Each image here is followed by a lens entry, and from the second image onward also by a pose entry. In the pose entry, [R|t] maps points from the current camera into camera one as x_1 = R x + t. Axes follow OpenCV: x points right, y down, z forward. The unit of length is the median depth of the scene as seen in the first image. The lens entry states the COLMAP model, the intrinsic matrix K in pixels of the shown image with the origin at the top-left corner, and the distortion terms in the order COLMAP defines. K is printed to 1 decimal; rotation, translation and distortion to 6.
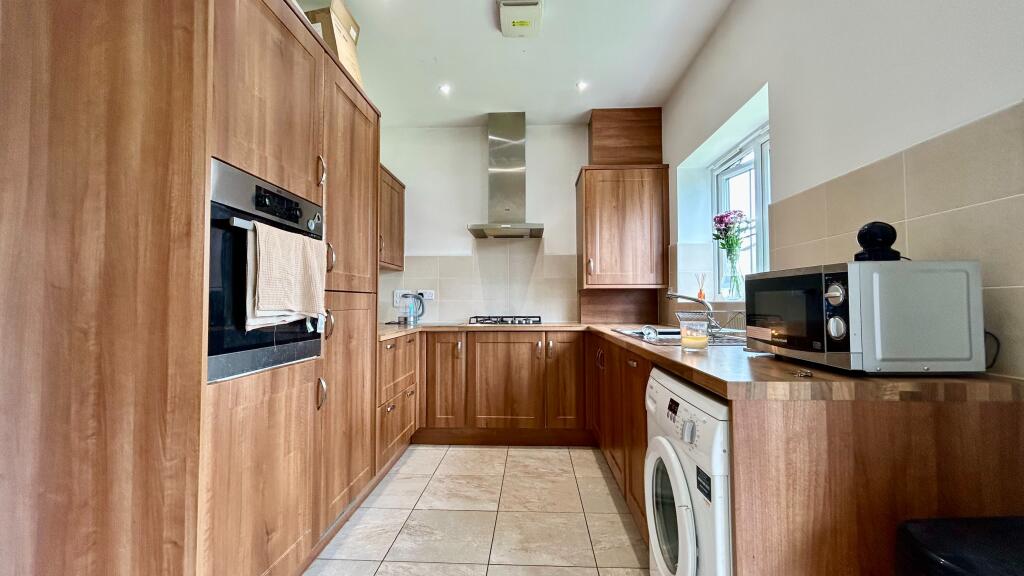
lens RADIAL K [[422.6, 0, 512.0], [0, 422.6, 288.0], [0, 0, 1]] dist [0.000765, 0.000026]
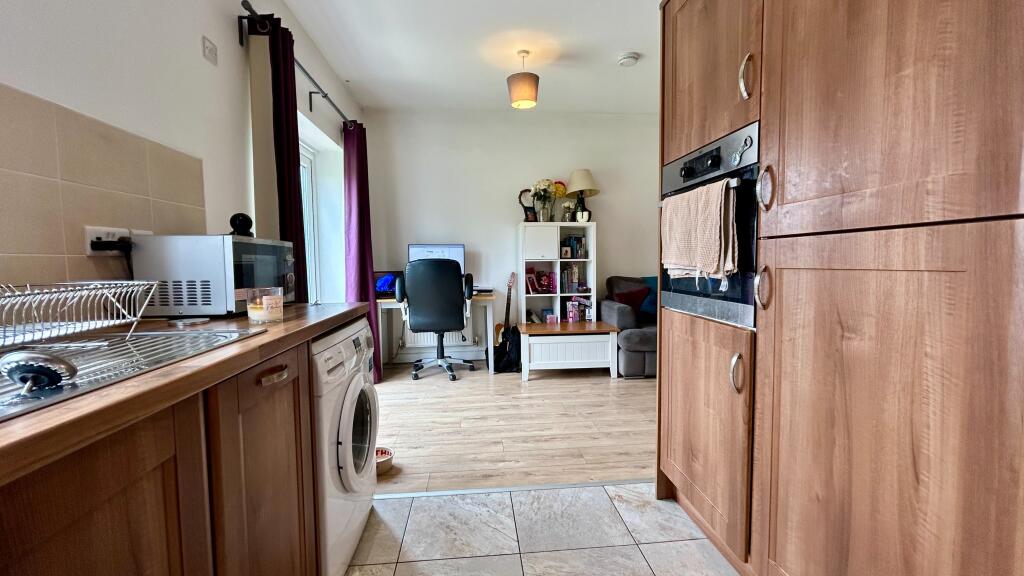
lens RADIAL K [[422.6, 0, 512.0], [0, 422.6, 288.0], [0, 0, 1]] dist [0.000765, 0.000026]
pose [[-0.989711, 0.026255, -0.140652, 0.070365], [0.022277, 0.999308, 0.029782, 0.068646], [0.141337, 0.026342, -0.989611, 1.949955]]
